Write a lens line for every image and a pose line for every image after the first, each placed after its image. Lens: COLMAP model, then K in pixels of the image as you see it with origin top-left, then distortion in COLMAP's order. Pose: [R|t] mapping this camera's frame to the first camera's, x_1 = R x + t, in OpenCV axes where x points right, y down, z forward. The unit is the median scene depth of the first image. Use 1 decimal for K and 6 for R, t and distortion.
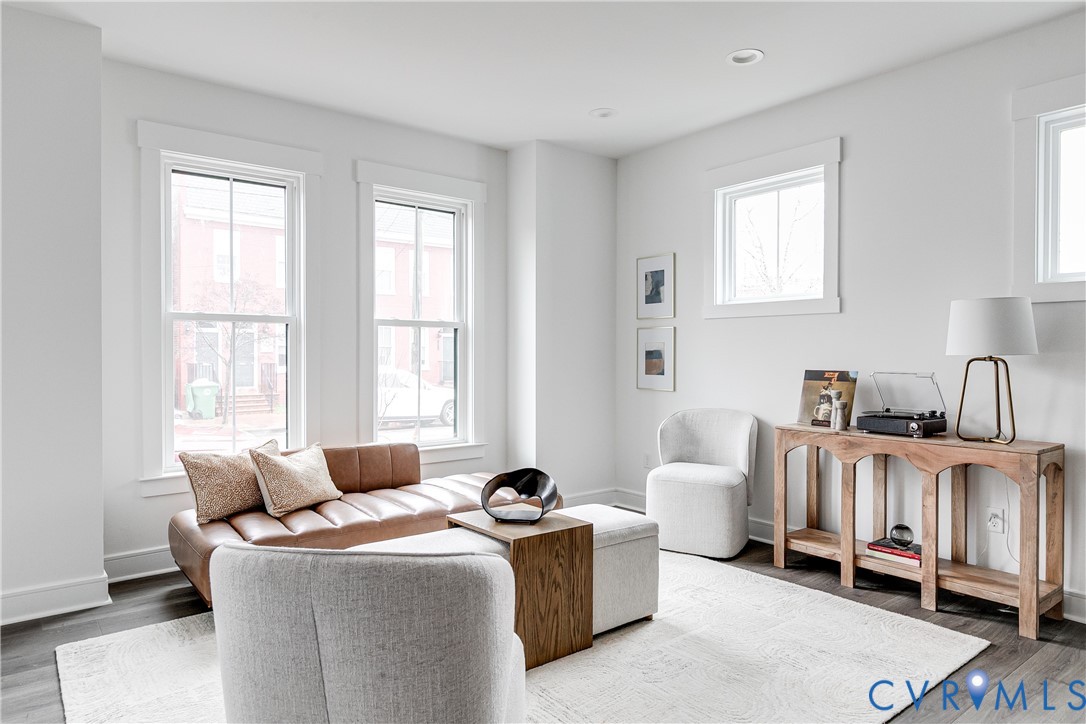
lens RADIAL K [[680.8, 0, 546.3], [0, 680.8, 362.4], [0, 0, 1]] dist [0.000994, 0.000373]
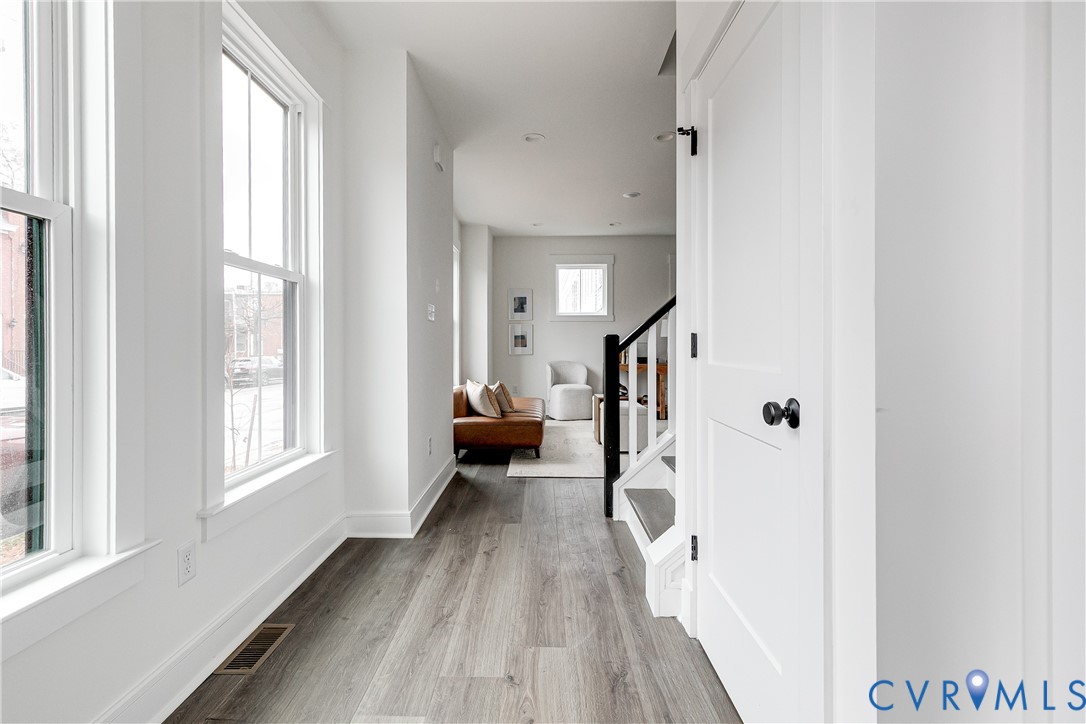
lens RADIAL K [[491.0, 0, 529.4], [0, 491.0, 344.5], [0, 0, 1]] dist [0.002424, -0.001568]
pose [[0.650160, -0.000337, 0.759797, -0.985783], [0.011020, 0.999899, -0.008986, 0.025062], [-0.759717, 0.014215, 0.650098, 0.007325]]
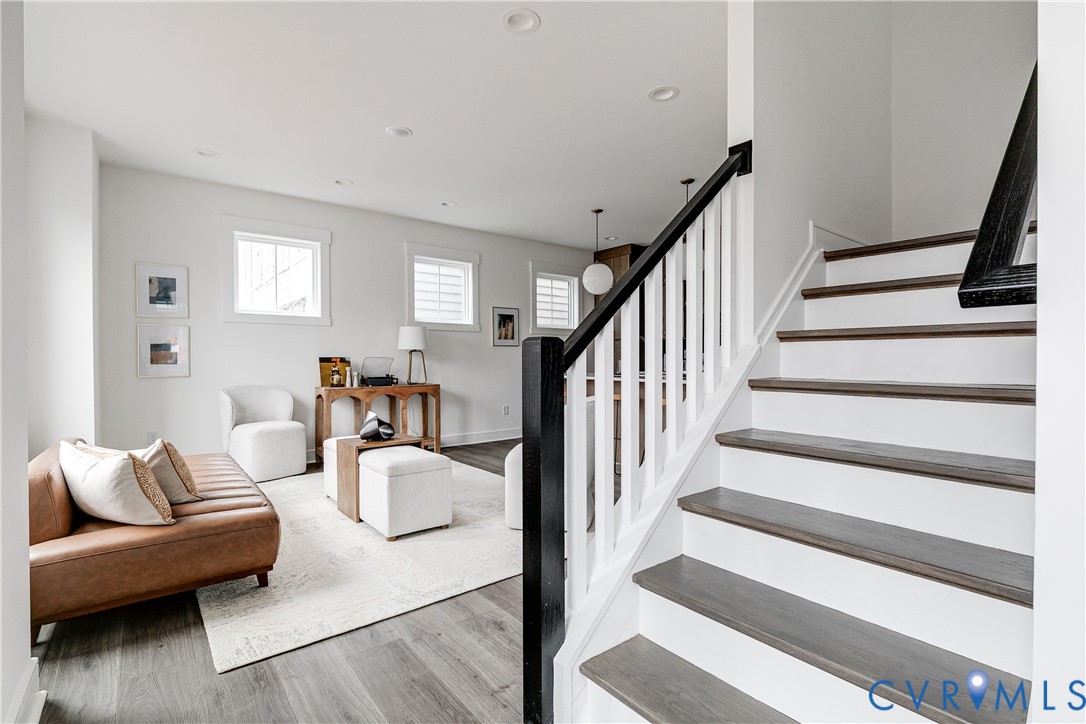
lens RADIAL K [[501.7, 0, 540.3], [0, 501.7, 361.9], [0, 0, 1]] dist [-0.005075, -0.000423]
pose [[0.008224, -0.003706, 0.999959, -0.733590], [0.016531, 0.999857, 0.003570, 0.022718], [-0.999830, 0.016501, 0.008284, 0.339905]]
